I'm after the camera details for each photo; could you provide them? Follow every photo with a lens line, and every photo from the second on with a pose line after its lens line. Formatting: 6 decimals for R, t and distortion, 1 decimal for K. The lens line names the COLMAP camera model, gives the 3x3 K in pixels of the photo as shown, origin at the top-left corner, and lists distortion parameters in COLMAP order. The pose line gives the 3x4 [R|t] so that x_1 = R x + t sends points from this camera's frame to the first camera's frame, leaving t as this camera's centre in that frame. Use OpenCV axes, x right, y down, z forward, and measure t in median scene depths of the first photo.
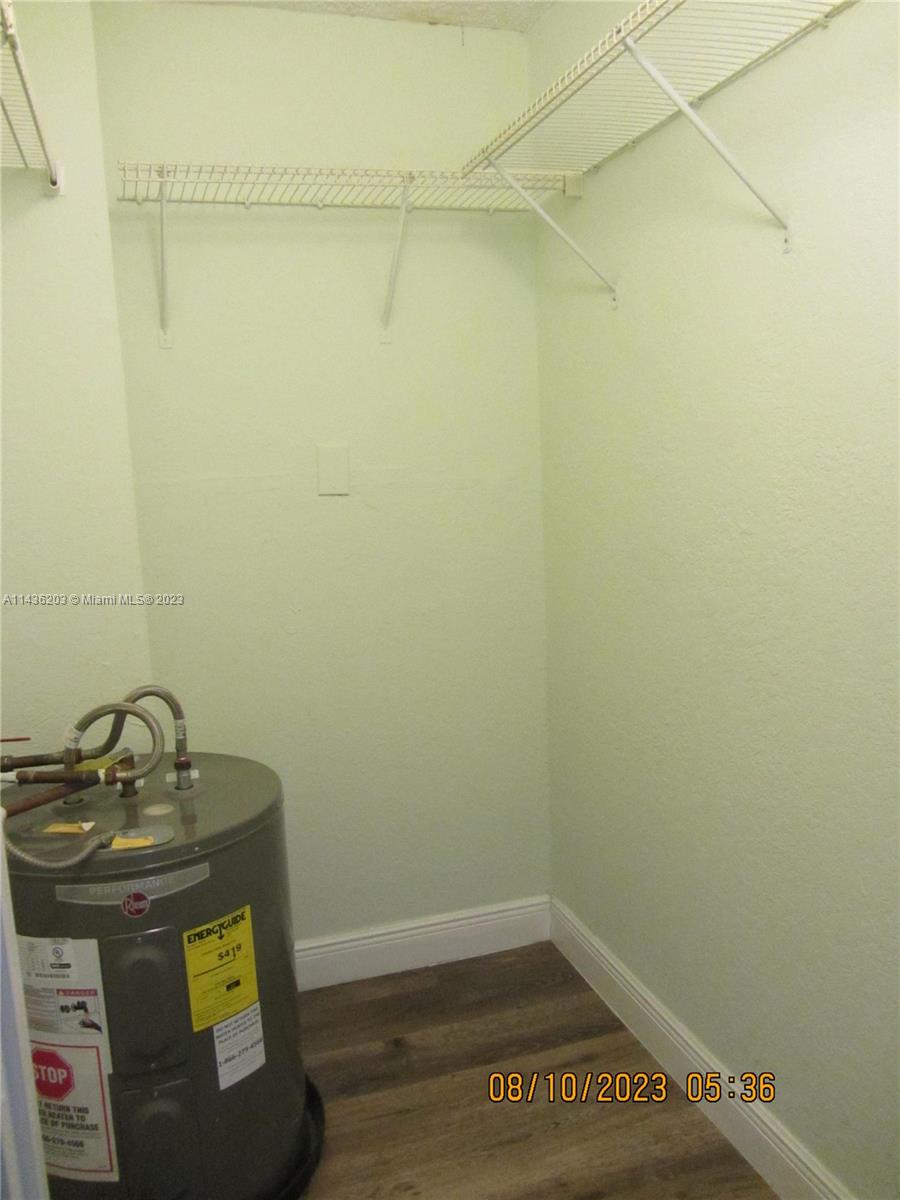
lens RADIAL K [[993.9, 0, 450.0], [0, 993.9, 600.0], [0, 0, 1]] dist [-0.005517, 0.013512]
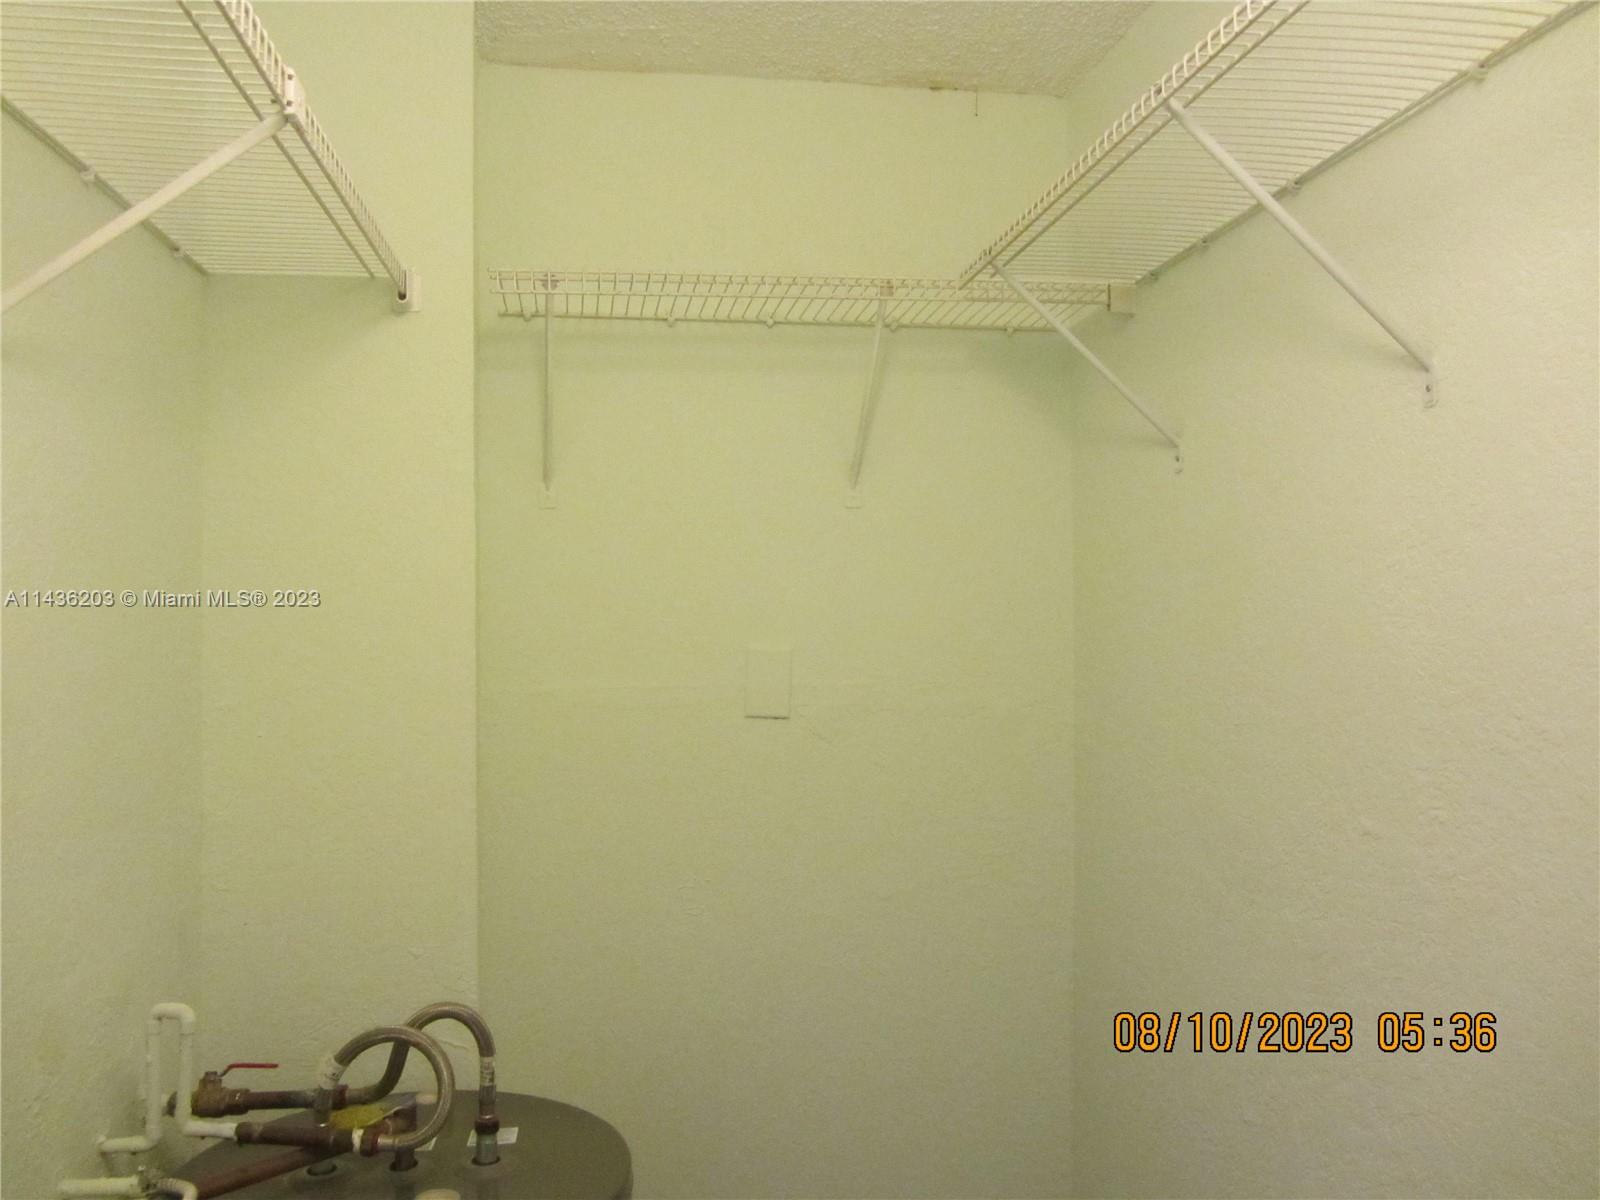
lens RADIAL K [[1324.0, 0, 801.6], [0, 1324.0, 610.1], [0, 0, 1]] dist [-0.018069, 0.000194]
pose [[0.987197, 0.038813, -0.154710, 0.062822], [-0.061990, 0.987054, -0.147925, -0.057411], [0.146965, 0.155621, 0.976823, 0.107836]]
